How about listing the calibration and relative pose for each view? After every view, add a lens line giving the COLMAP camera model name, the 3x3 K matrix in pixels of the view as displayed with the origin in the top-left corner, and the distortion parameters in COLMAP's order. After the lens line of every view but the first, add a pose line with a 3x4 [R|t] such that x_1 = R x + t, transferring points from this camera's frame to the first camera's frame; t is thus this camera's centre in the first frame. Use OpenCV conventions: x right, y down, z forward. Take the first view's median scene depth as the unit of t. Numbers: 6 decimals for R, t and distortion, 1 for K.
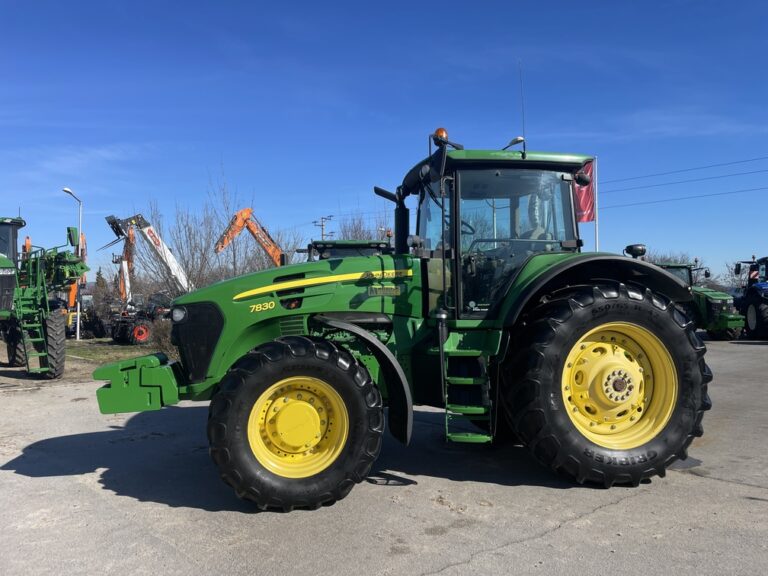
lens RADIAL K [[580.8, 0, 382.5], [0, 580.8, 283.8], [0, 0, 1]] dist [0.095865, -0.133601]
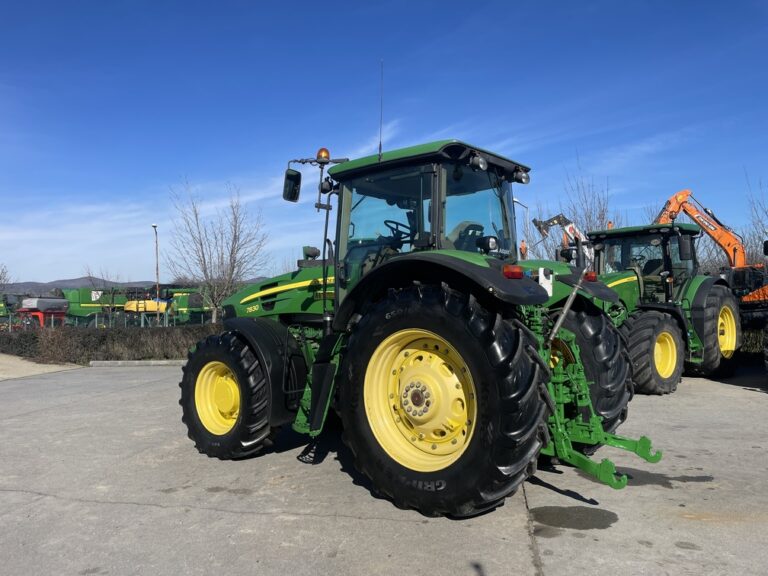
lens RADIAL K [[580.8, 0, 382.5], [0, 580.8, 283.8], [0, 0, 1]] dist [0.095865, -0.133601]
pose [[0.632394, -0.025324, -0.774233, 1.015691], [0.036784, 0.999320, -0.002642, -0.003437], [0.773773, -0.026809, 0.632895, 0.380003]]
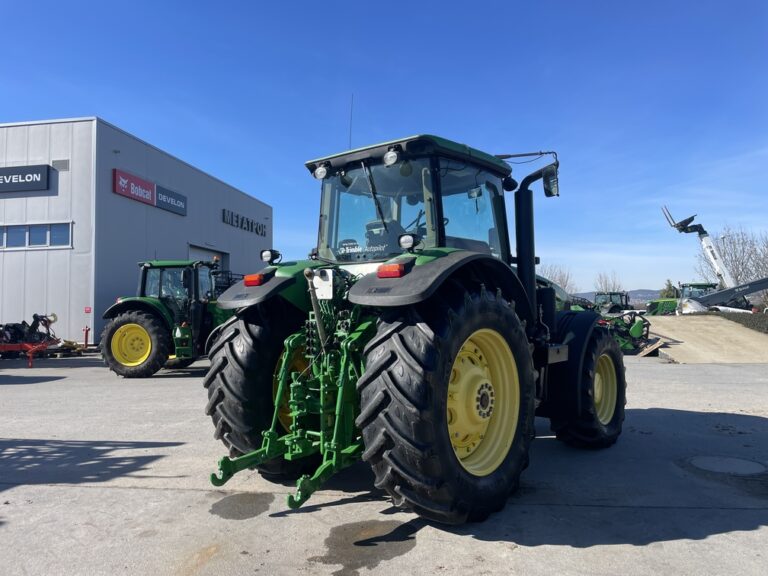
lens RADIAL K [[580.8, 0, 382.5], [0, 580.8, 283.8], [0, 0, 1]] dist [0.095865, -0.133601]
pose [[-0.768258, 0.001009, -0.640139, 0.947020], [0.047907, 0.997285, -0.055924, 0.055619], [0.638345, -0.073631, -0.766221, 1.939035]]
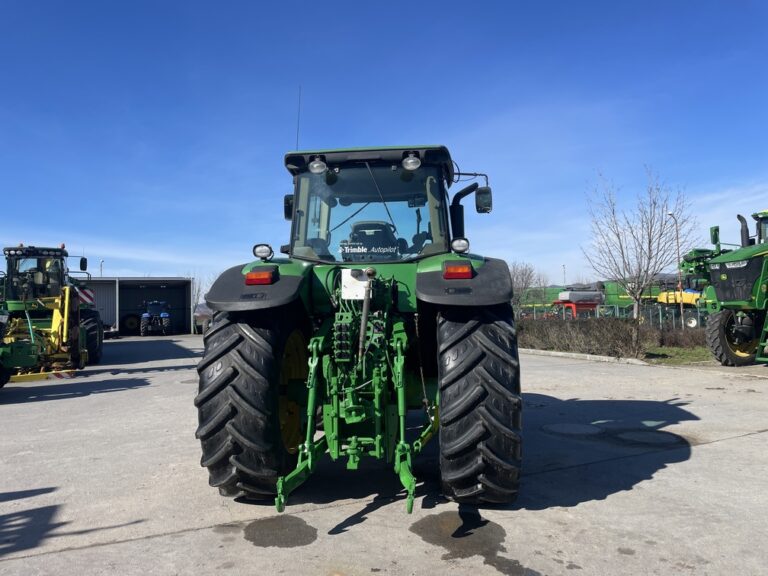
lens RADIAL K [[580.8, 0, 382.5], [0, 580.8, 283.8], [0, 0, 1]] dist [0.095865, -0.133601]
pose [[-0.290043, -0.017664, -0.956851, 1.260579], [0.057473, 0.997704, -0.035839, 0.034359], [0.955286, -0.065388, -0.288362, 1.478366]]
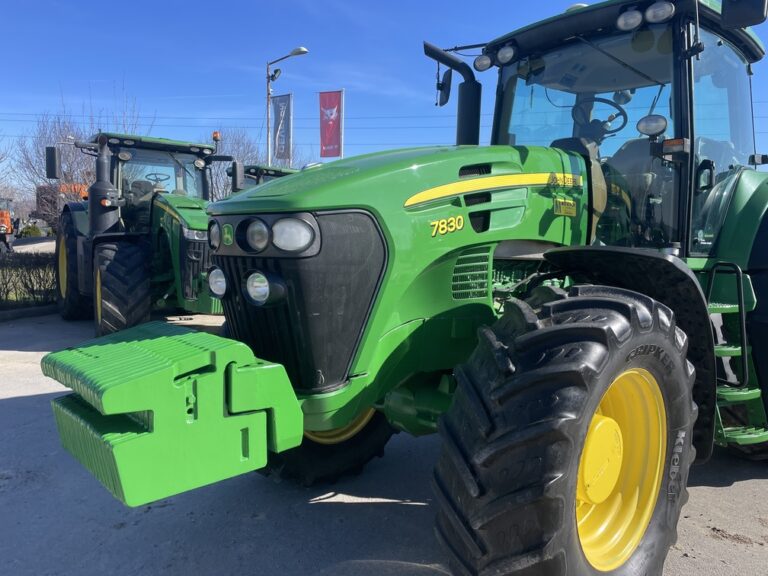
lens RADIAL K [[580.8, 0, 382.5], [0, 580.8, 283.8], [0, 0, 1]] dist [0.095865, -0.133601]
pose [[0.855293, -0.007063, 0.518097, -0.500583], [-0.050512, 0.994008, 0.096937, 0.043556], [-0.515677, -0.109080, 0.849811, 0.604172]]
